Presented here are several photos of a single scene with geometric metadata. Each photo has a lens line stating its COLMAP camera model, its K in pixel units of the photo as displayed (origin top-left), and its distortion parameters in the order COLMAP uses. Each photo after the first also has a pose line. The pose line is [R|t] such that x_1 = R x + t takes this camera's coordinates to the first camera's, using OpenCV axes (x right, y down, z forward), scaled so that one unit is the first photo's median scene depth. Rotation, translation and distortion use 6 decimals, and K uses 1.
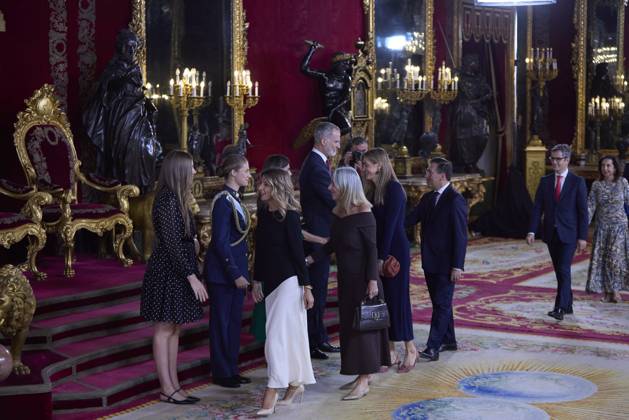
lens RADIAL K [[1287.3, 0, 314.5], [0, 1287.3, 210.0], [0, 0, 1]] dist [-0.048193, 0.209300]
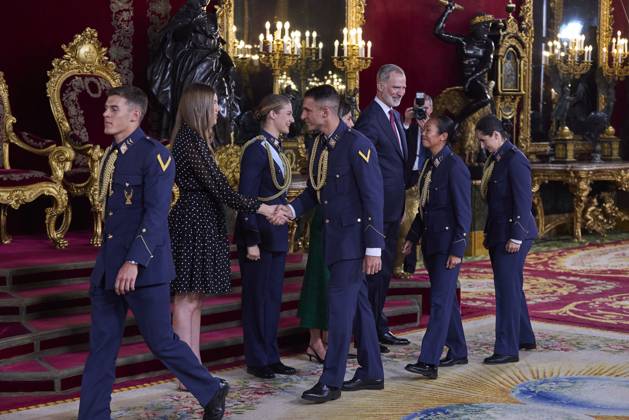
lens RADIAL K [[1300.1, 0, 307.0], [0, 1300.1, 209.2], [0, 0, 1]] dist [0.002473, 0.149057]
pose [[0.980714, 0.021444, -0.194271, 0.101952], [-0.023623, 0.999681, -0.008906, 0.027181], [0.194018, 0.013324, 0.980908, 0.145378]]
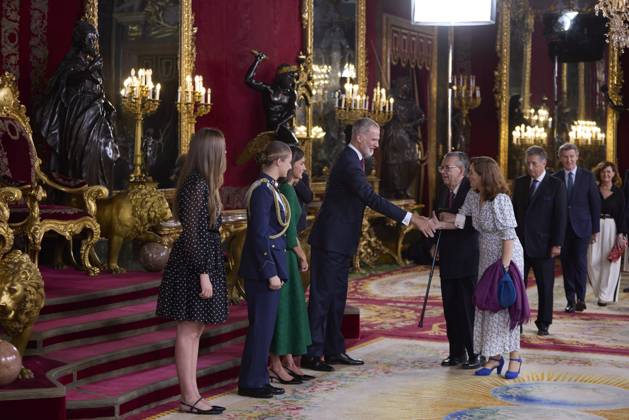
lens RADIAL K [[1300.1, 0, 307.0], [0, 1300.1, 209.2], [0, 0, 1]] dist [0.002473, 0.149057]
pose [[0.993890, 0.010274, 0.109899, -0.089636], [-0.005584, 0.999064, -0.042901, 0.032880], [-0.110237, 0.042025, 0.993017, 0.065602]]
